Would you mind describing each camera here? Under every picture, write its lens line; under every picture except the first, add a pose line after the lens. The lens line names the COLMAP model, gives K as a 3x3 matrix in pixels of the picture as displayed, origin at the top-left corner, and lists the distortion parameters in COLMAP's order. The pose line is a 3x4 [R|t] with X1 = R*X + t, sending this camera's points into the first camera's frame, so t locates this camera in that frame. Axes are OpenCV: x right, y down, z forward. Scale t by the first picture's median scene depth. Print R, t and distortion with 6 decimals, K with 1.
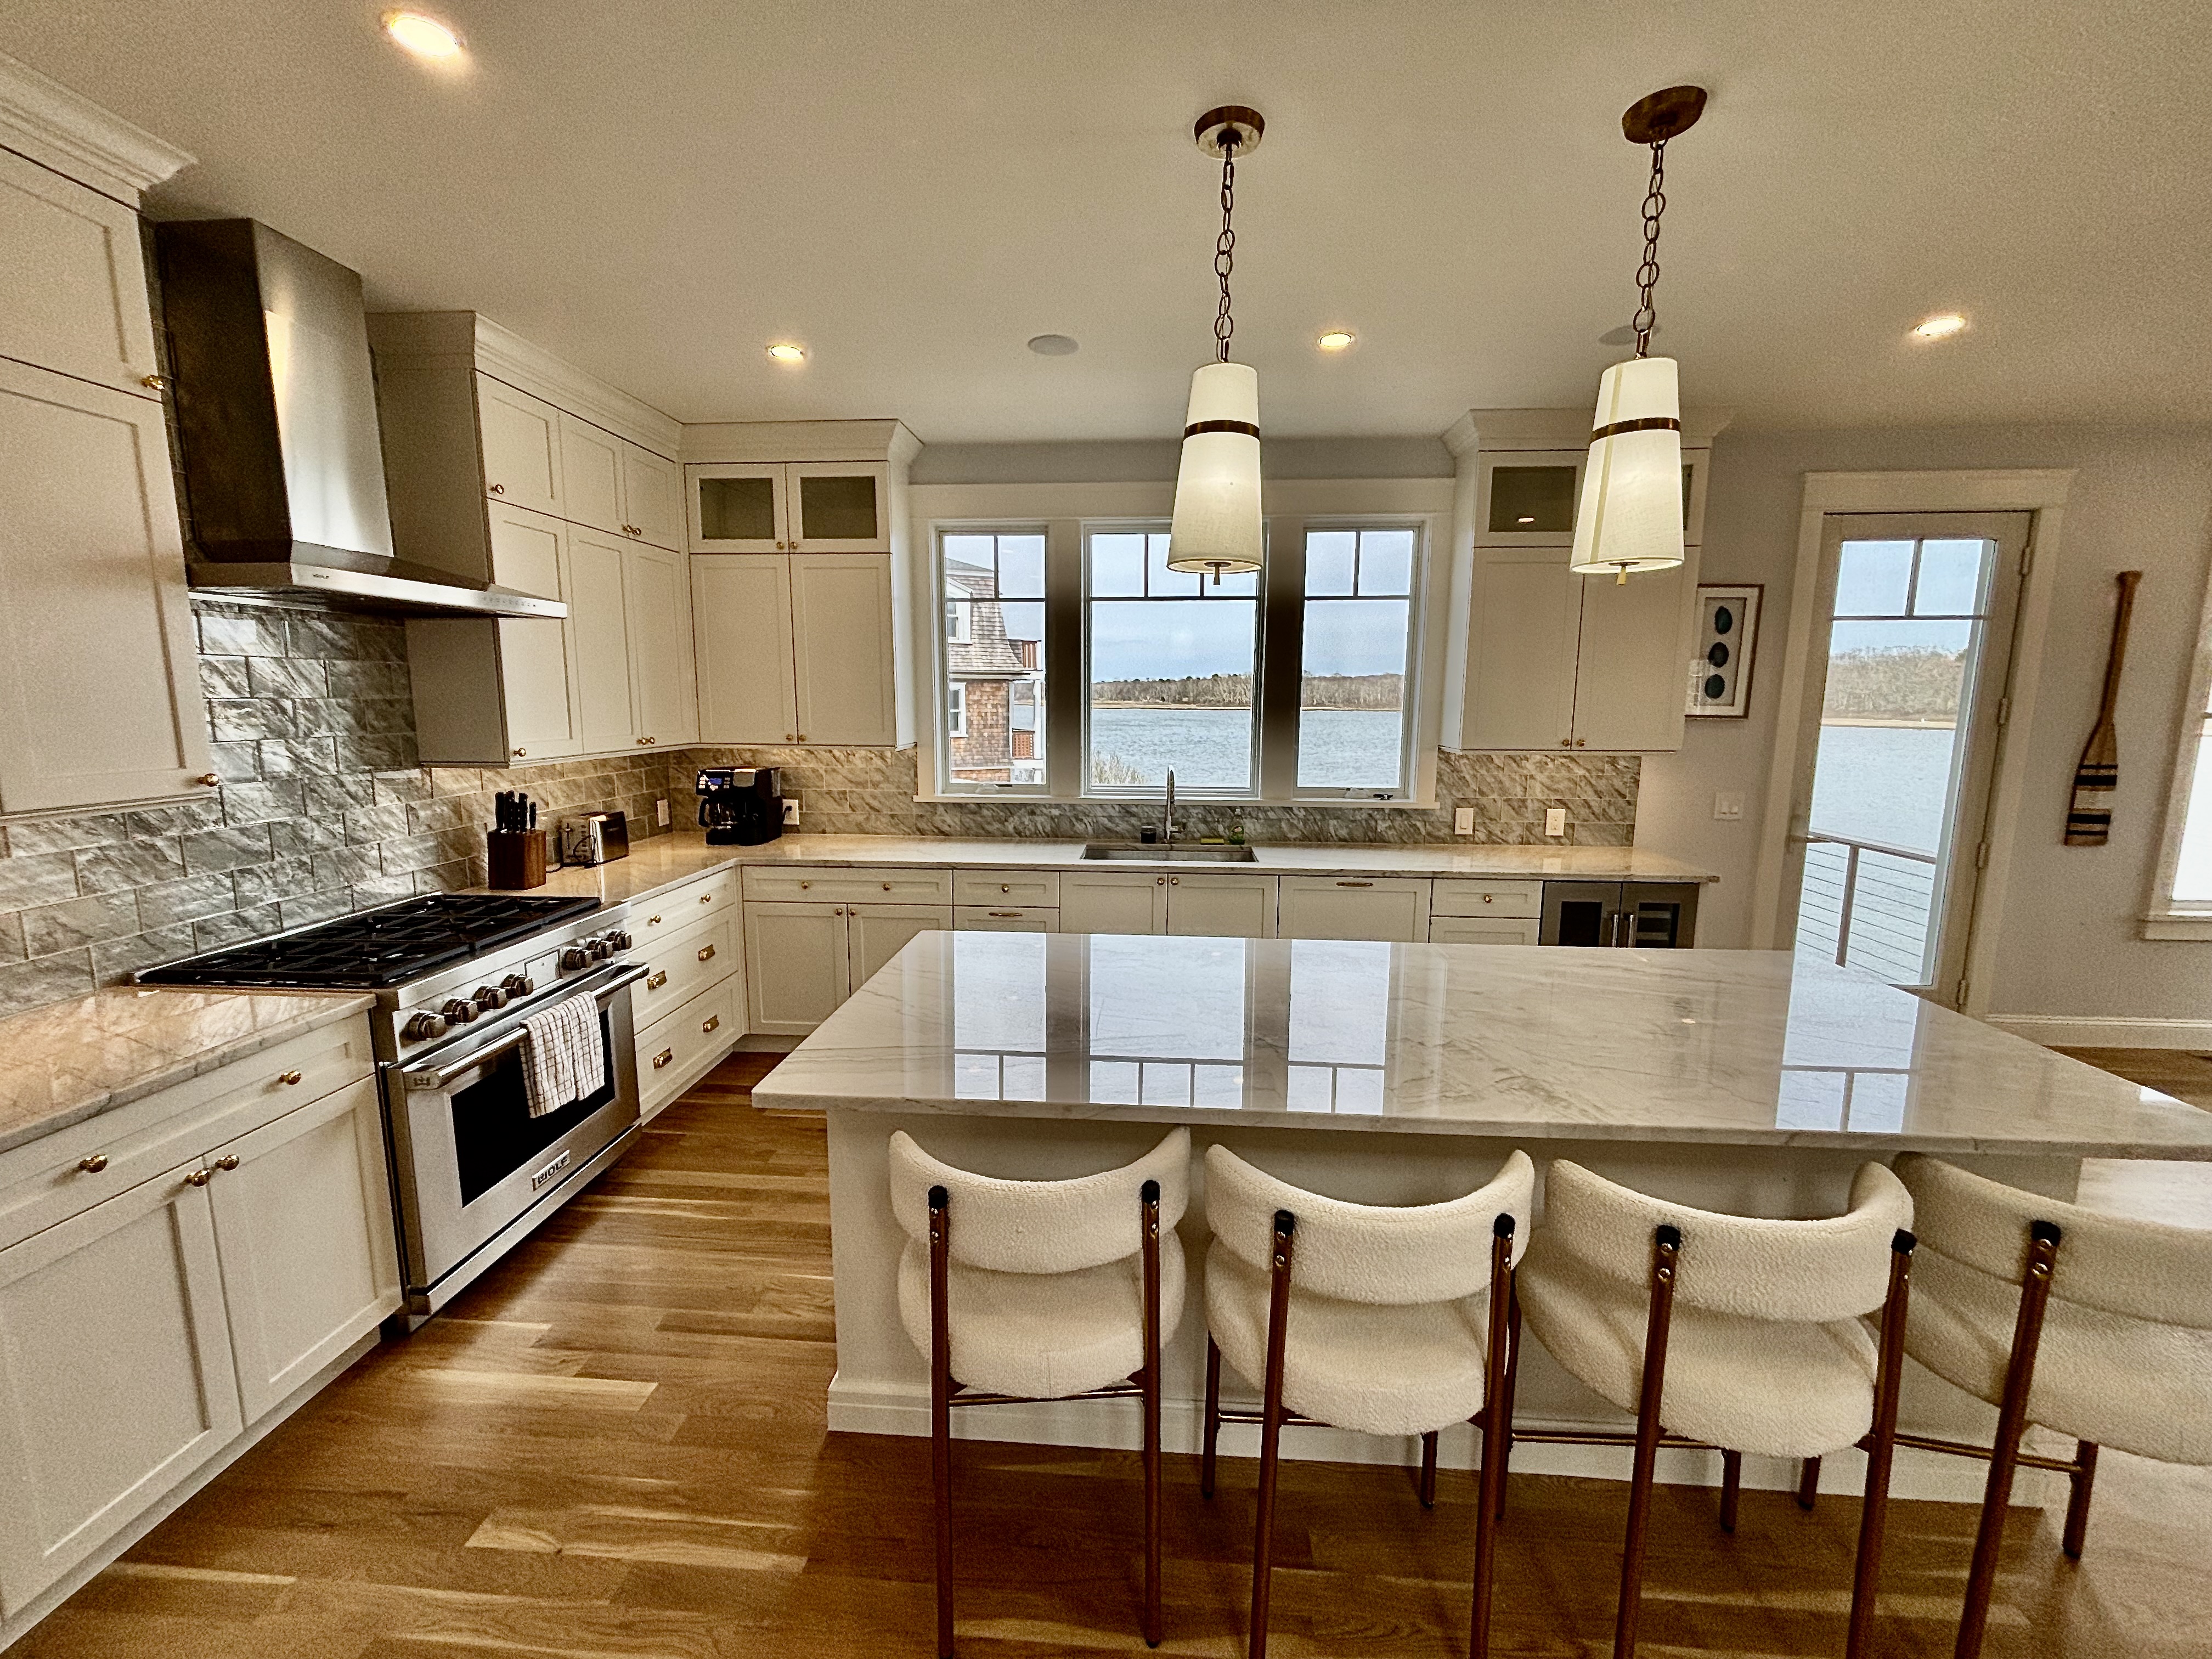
lens RADIAL K [[894.0, 0, 1101.6], [0, 894.0, 825.2], [0, 0, 1]] dist [-0.000905, 0.000715]
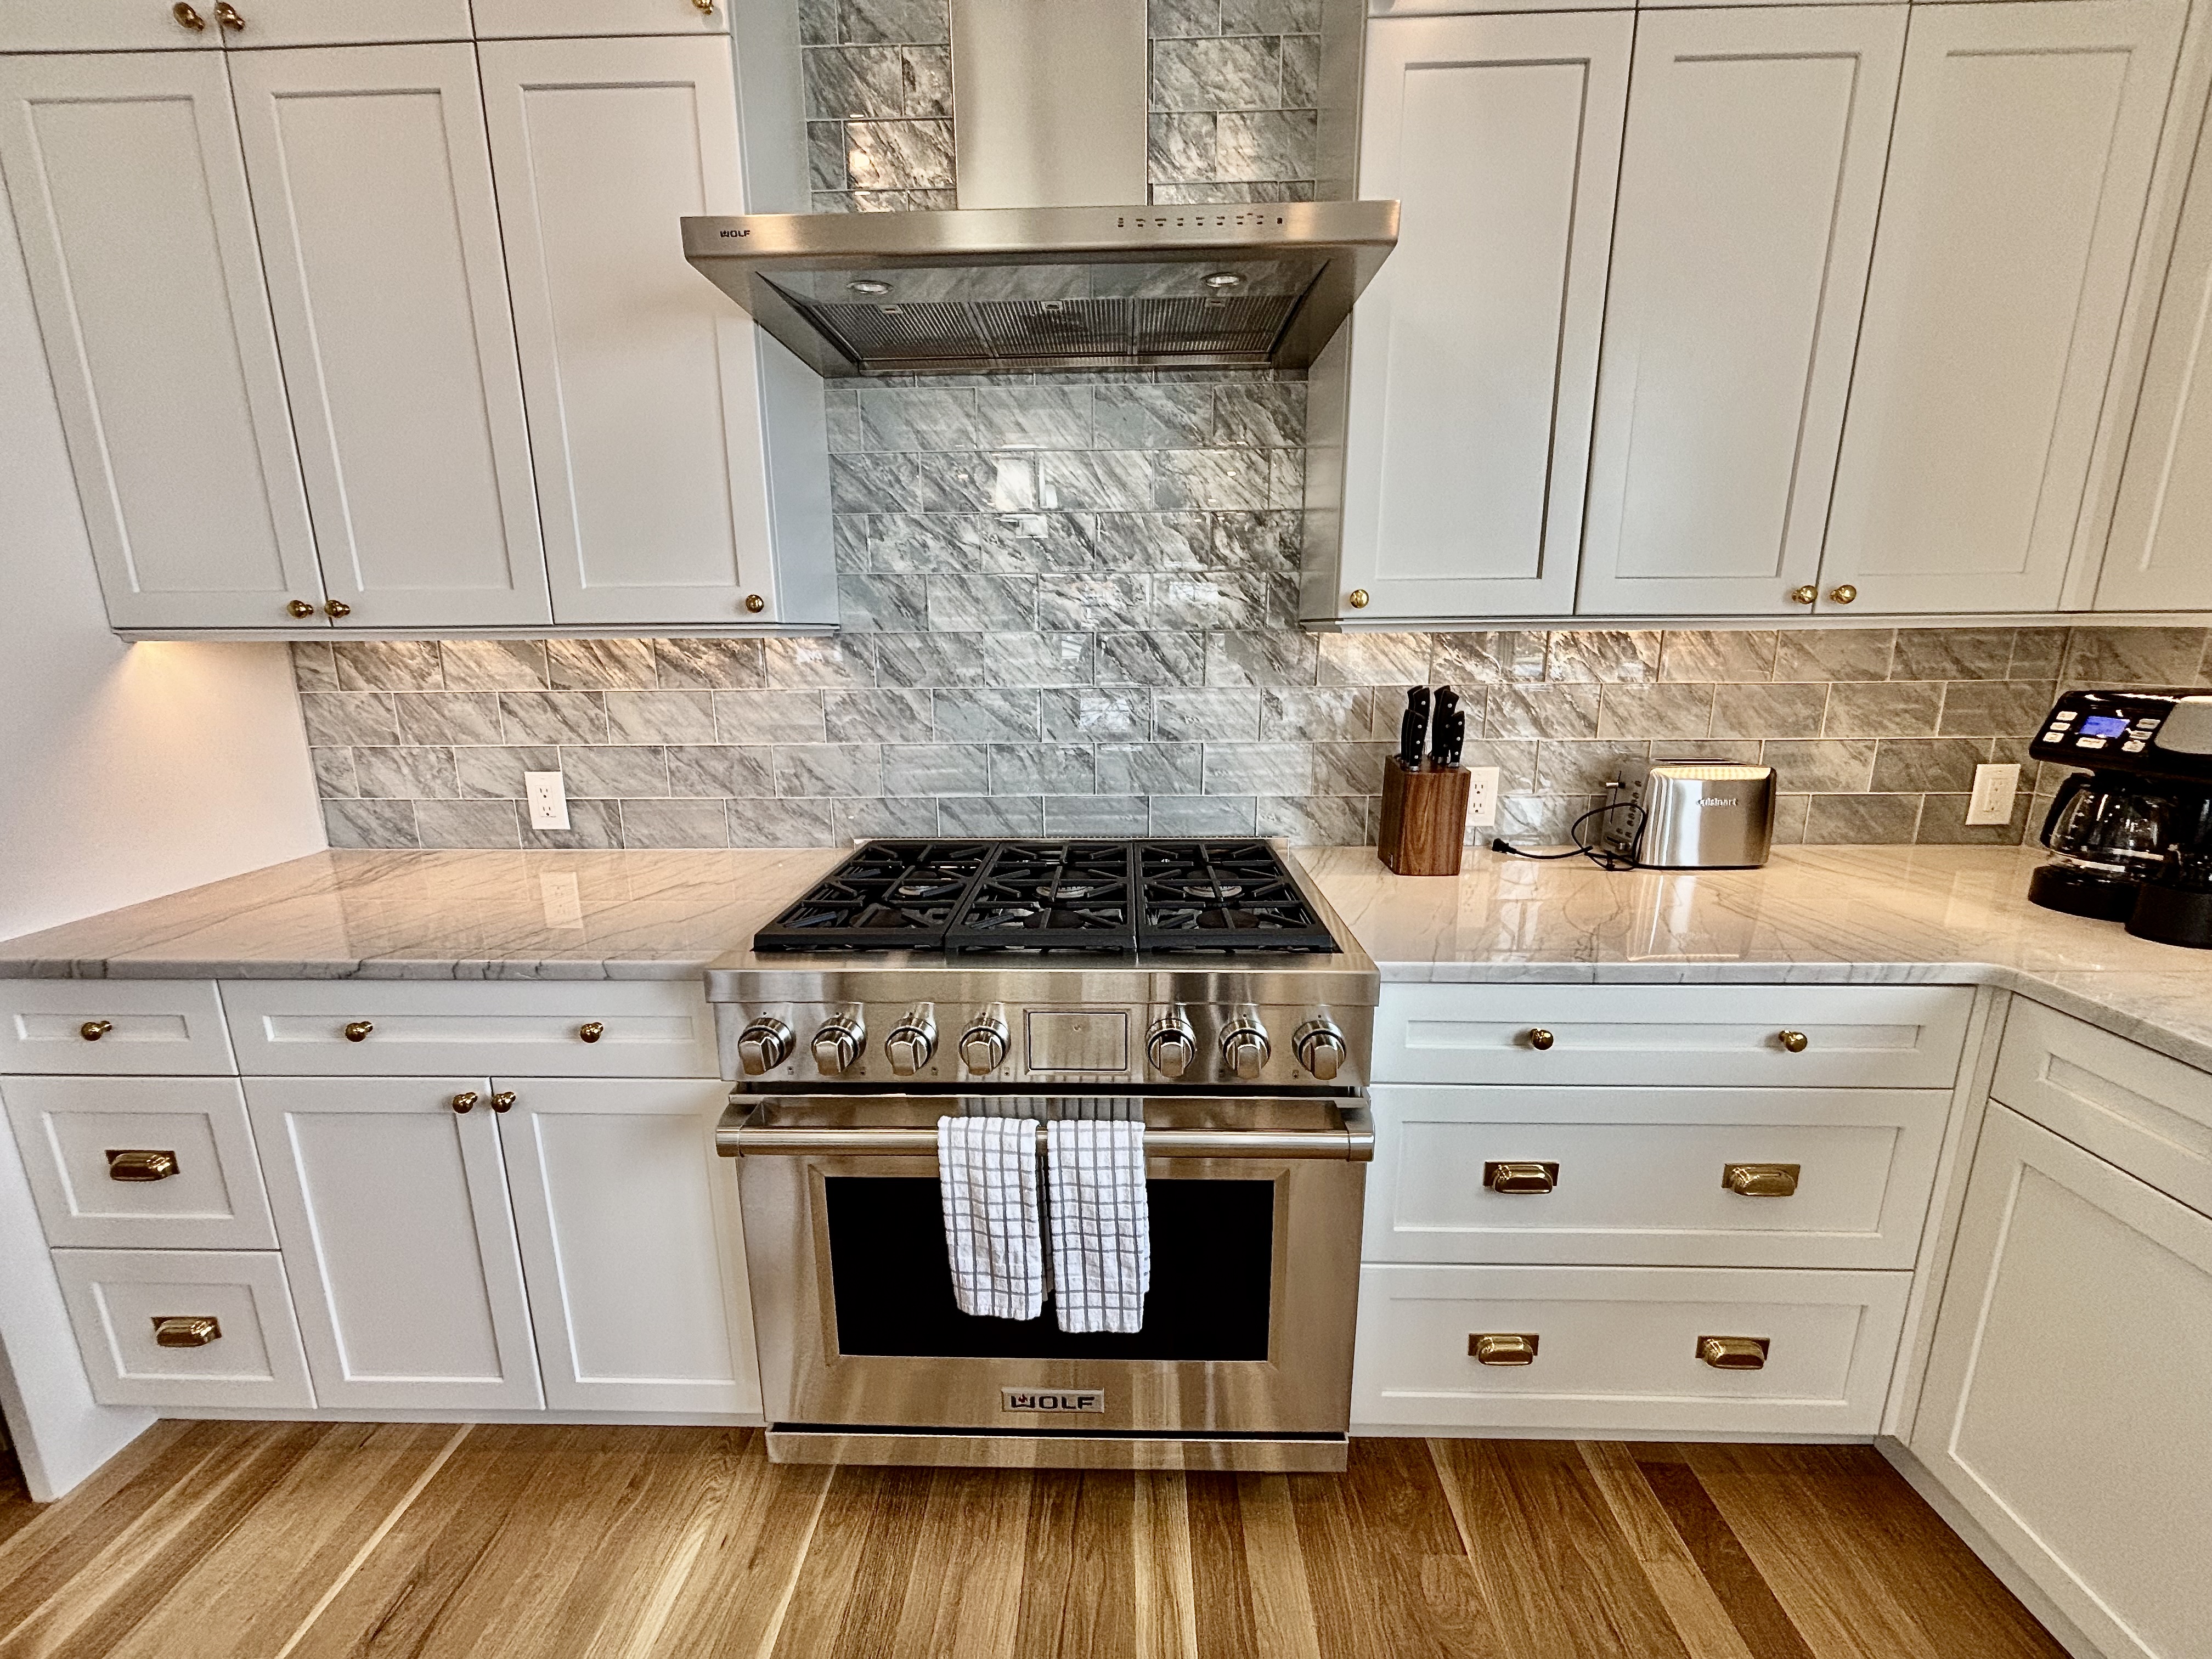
lens RADIAL K [[894.0, 0, 1098.1], [0, 894.0, 823.1], [0, 0, 1]] dist [-0.000905, 0.000715]
pose [[0.043880, 0.212819, -0.976106, -0.125291], [-0.134338, 0.969430, 0.205325, -0.034861], [0.989964, 0.122119, 0.071128, 0.666267]]
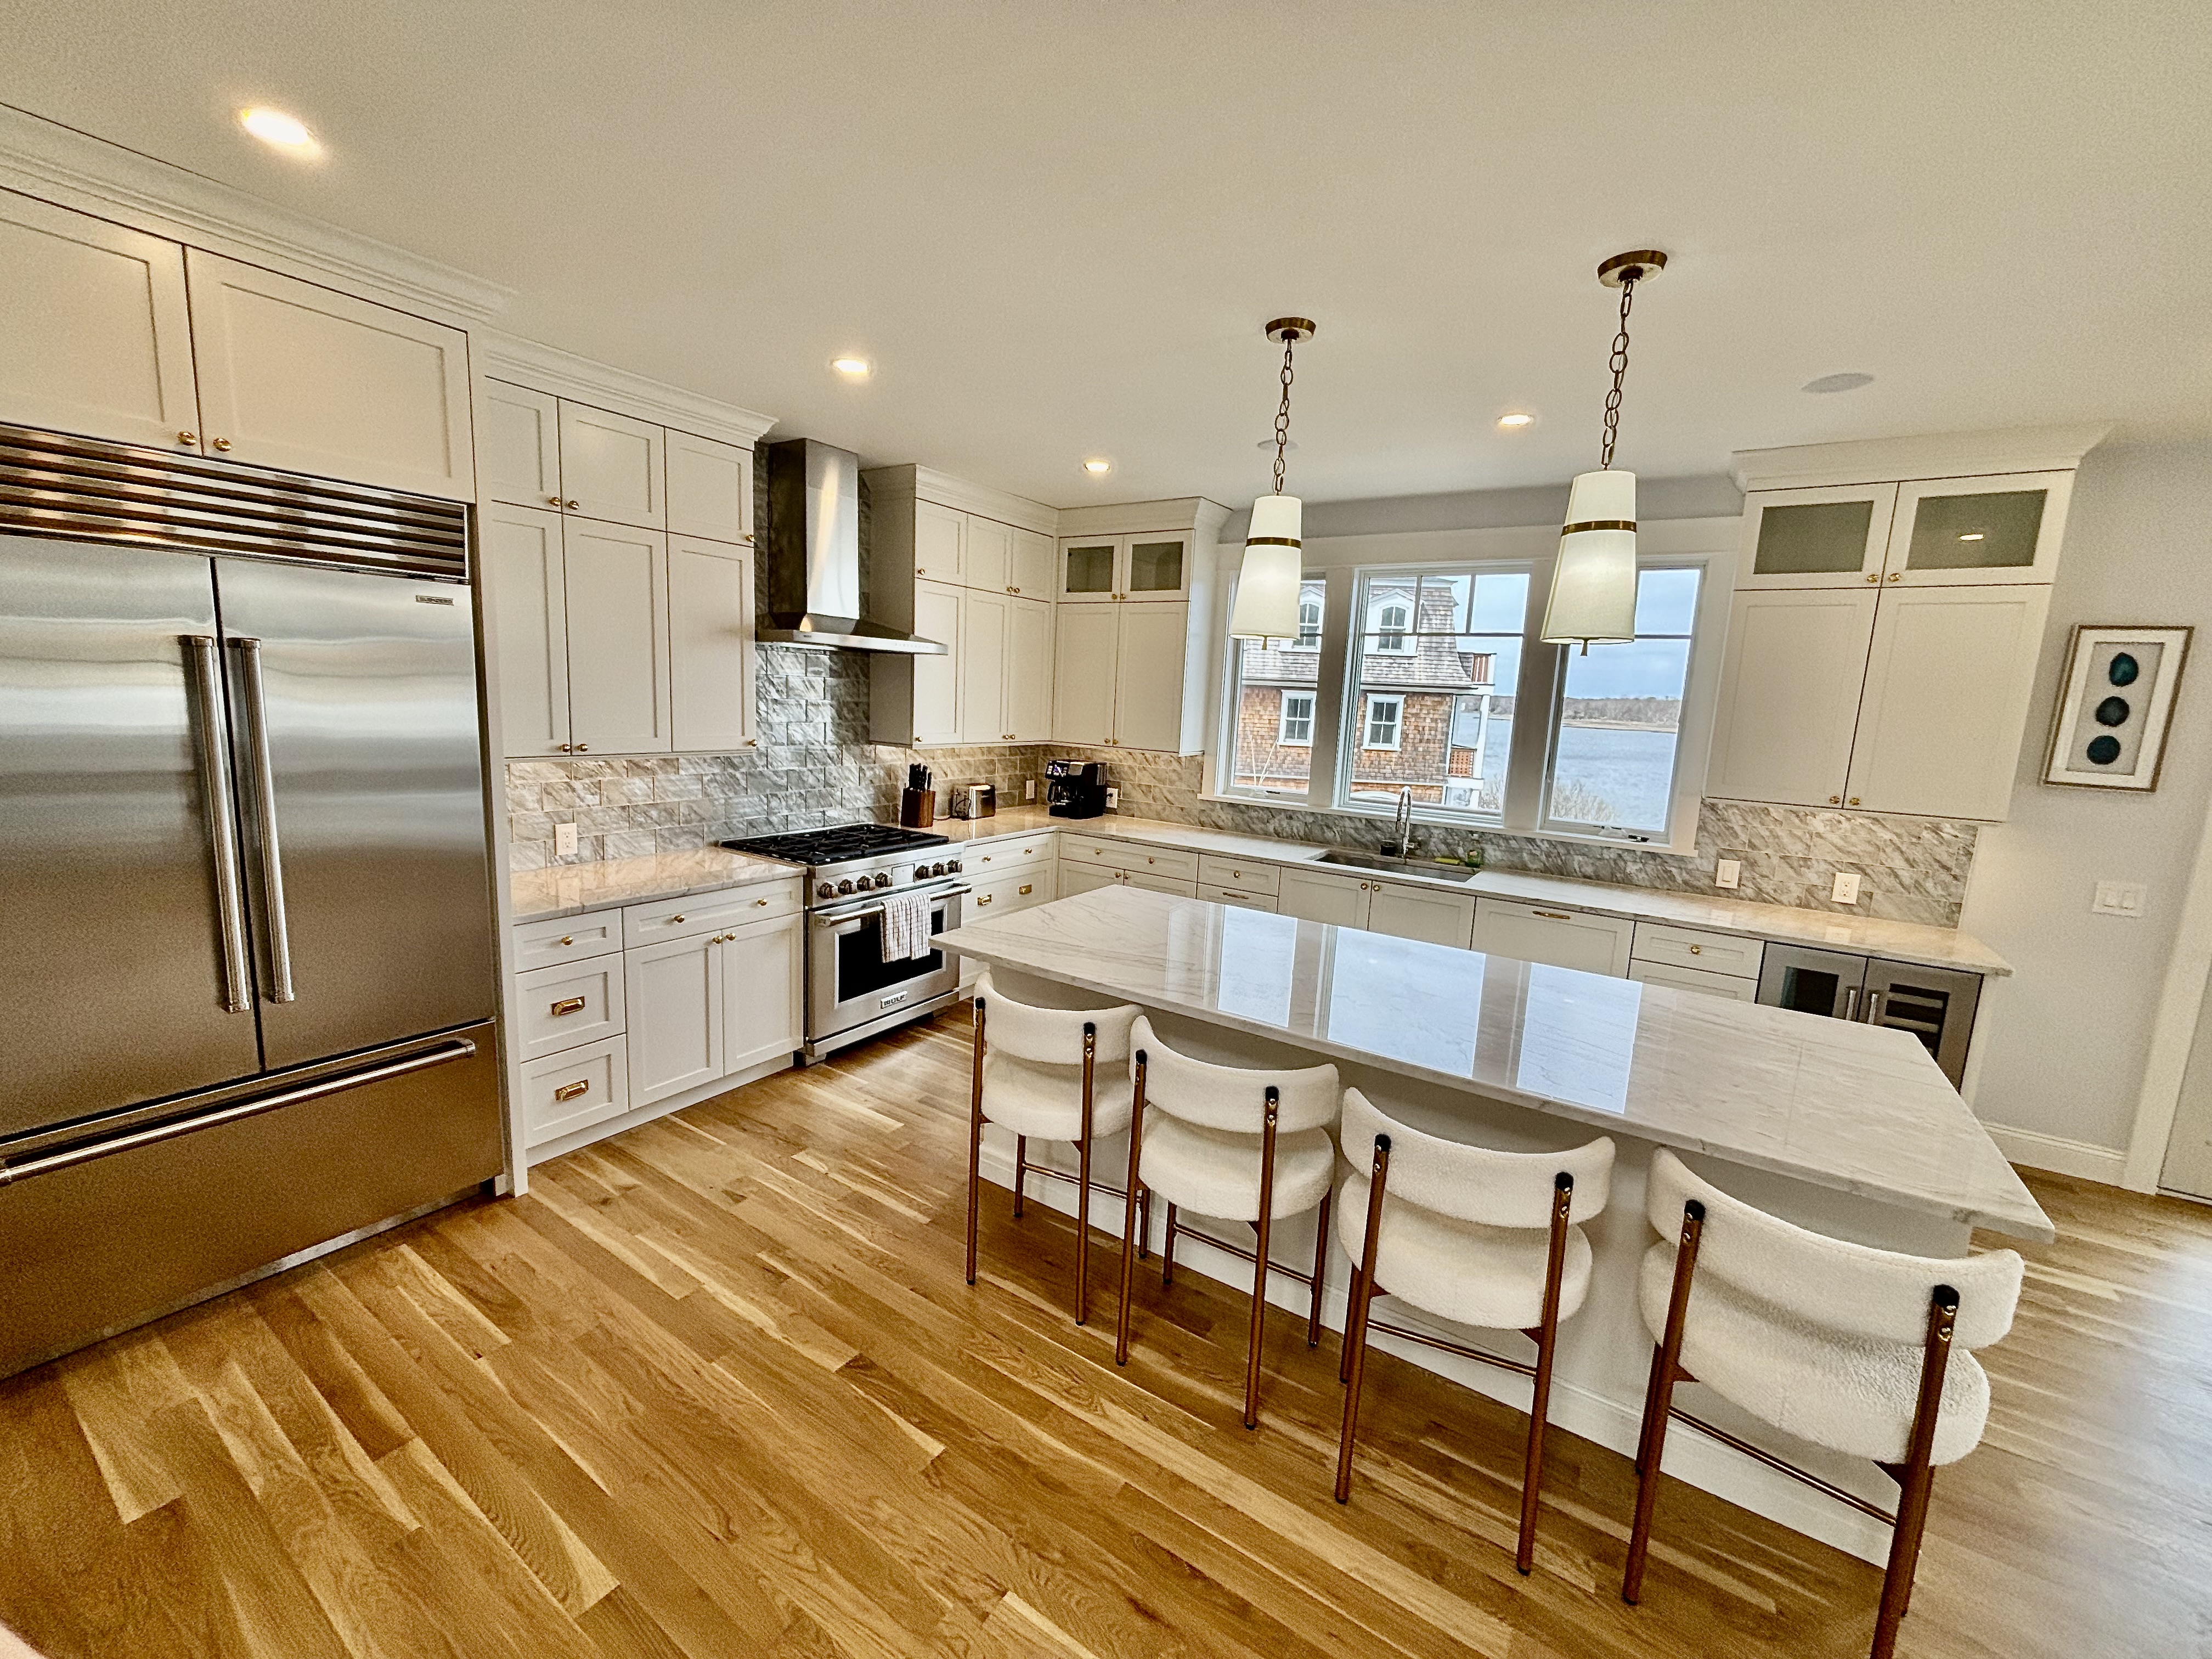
lens RADIAL K [[894.0, 0, 1100.2], [0, 894.0, 826.1], [0, 0, 1]] dist [-0.000905, 0.000715]
pose [[0.871189, 0.109354, -0.478613, 0.305945], [-0.113174, 0.993354, 0.020959, 0.000961], [0.477725, 0.035907, 0.877776, -0.165159]]
